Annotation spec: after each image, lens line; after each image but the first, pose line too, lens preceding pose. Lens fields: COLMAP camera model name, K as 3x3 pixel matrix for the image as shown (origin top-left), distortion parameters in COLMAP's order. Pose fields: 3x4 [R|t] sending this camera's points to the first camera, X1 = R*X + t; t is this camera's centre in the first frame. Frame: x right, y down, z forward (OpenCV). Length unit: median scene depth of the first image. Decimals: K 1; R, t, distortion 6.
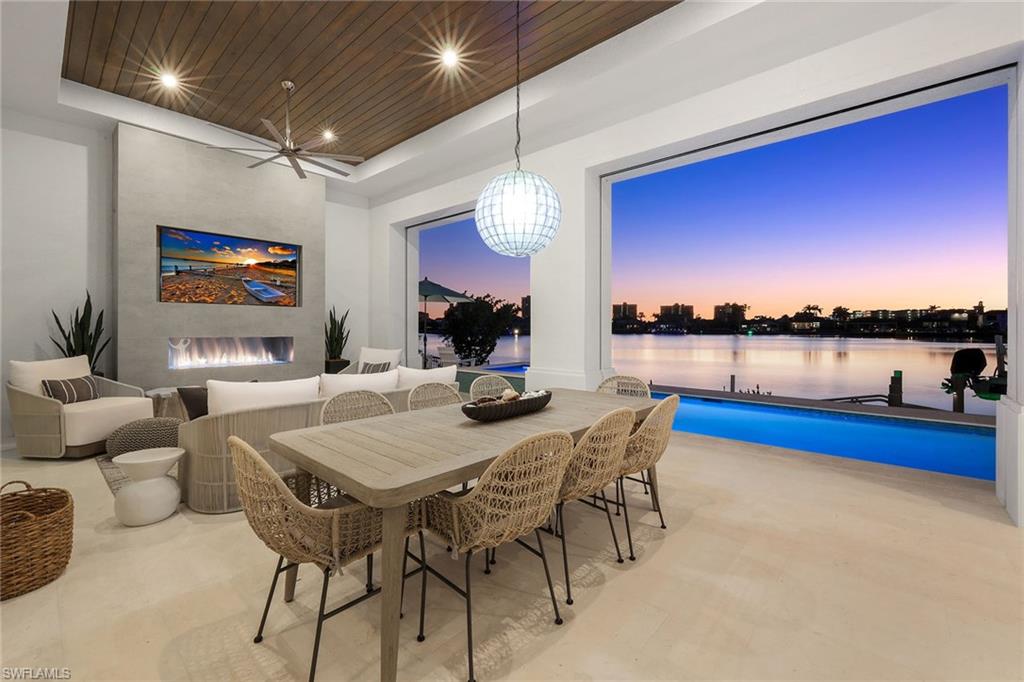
lens RADIAL K [[426.8, 0, 506.2], [0, 426.8, 329.5], [0, 0, 1]] dist [0.002919, -0.000152]
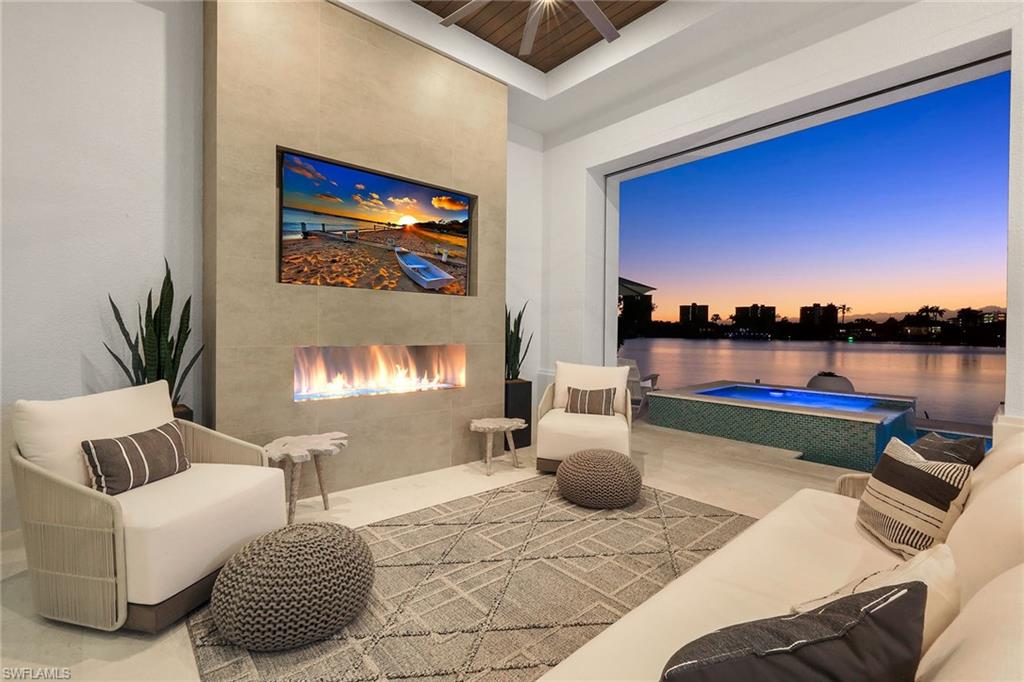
lens RADIAL K [[450.9, 0, 506.0], [0, 450.9, 337.7], [0, 0, 1]] dist [0.006345, -0.000036]
pose [[0.993218, 0.009704, -0.115864, -0.384976], [-0.008192, 0.999875, 0.013520, -0.003169], [0.115981, -0.012479, 0.993173, 0.381127]]
